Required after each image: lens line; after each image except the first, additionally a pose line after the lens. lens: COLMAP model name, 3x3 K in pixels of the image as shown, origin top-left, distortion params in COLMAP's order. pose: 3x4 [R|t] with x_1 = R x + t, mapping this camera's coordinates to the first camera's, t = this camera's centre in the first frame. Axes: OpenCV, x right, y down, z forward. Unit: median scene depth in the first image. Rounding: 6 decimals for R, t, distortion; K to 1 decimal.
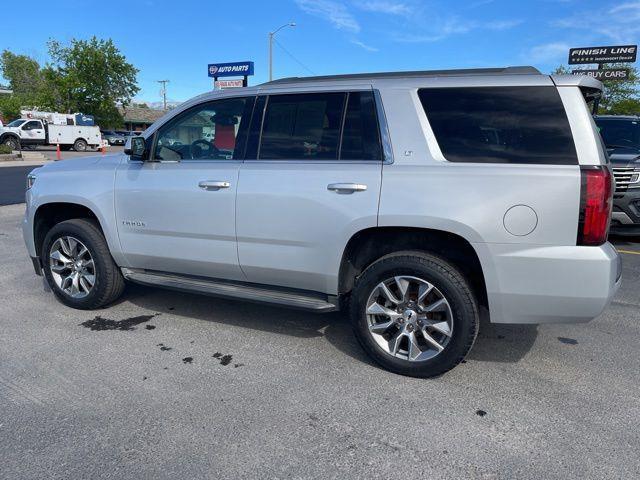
lens RADIAL K [[490.5, 0, 319.3], [0, 490.5, 234.2], [0, 0, 1]] dist [0.075034, -0.081961]
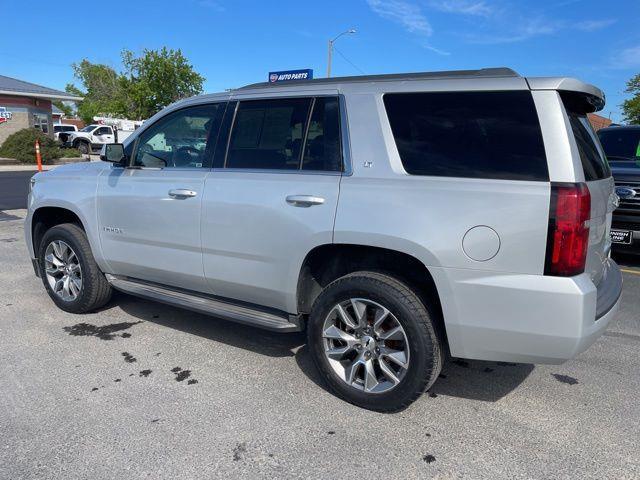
lens RADIAL K [[490.5, 0, 317.1], [0, 490.5, 239.9], [0, 0, 1]] dist [0.075034, -0.081961]
pose [[0.990353, 0.034214, -0.134274, 0.190611], [-0.034431, 0.999407, 0.000702, -0.019742], [0.134218, 0.003928, 0.990944, 0.075866]]
